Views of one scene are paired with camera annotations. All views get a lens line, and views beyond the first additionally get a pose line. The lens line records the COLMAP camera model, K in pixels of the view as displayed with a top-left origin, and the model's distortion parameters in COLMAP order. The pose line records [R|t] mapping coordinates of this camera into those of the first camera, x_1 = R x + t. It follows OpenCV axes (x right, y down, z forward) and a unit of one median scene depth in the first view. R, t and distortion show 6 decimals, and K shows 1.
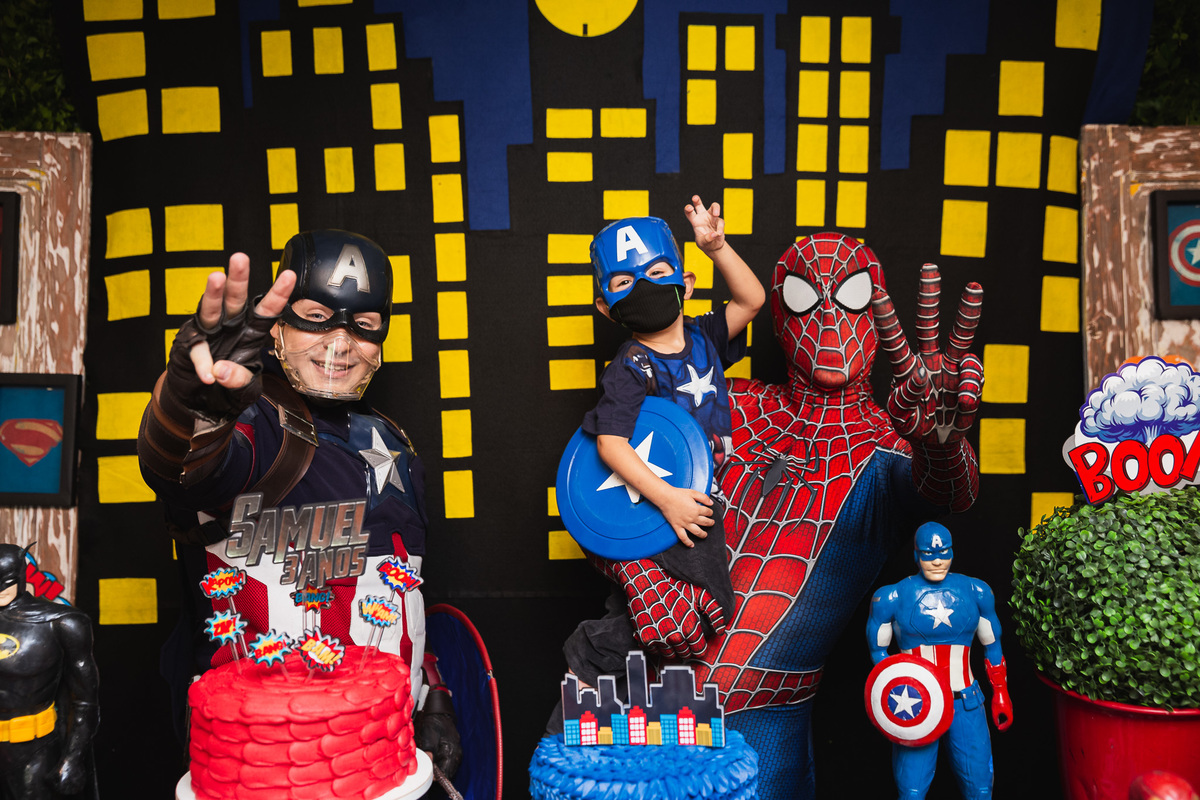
lens RADIAL K [[1344.0, 0, 600.0], [0, 1344.0, 400.0], [0, 0, 1]] dist [0.012472, 0.051493]
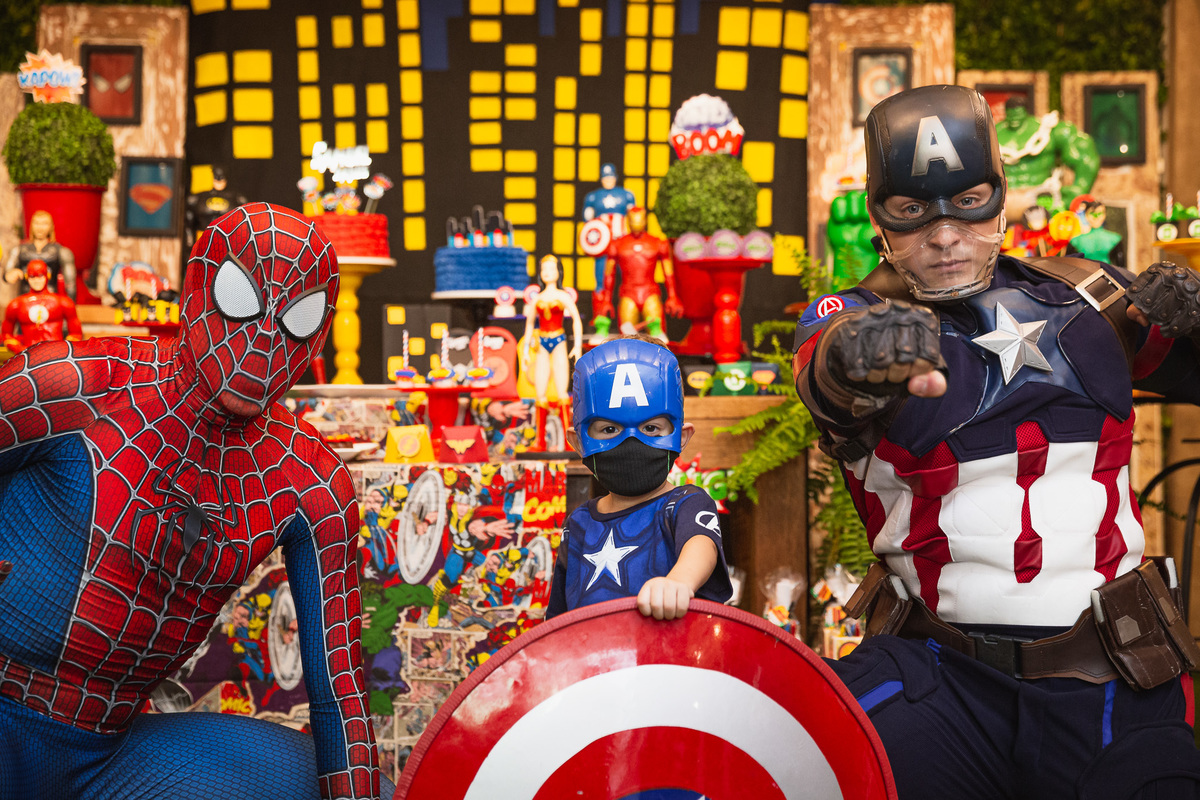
lens RADIAL K [[1933.3, 0, 600.0], [0, 1933.3, 400.0], [0, 0, 1]] dist [0.131567, -0.106683]
pose [[0.999605, 0.007927, -0.026975, 0.179062], [-0.008561, 0.999688, -0.023474, 0.318403], [0.026780, 0.023695, 0.999360, -1.296053]]
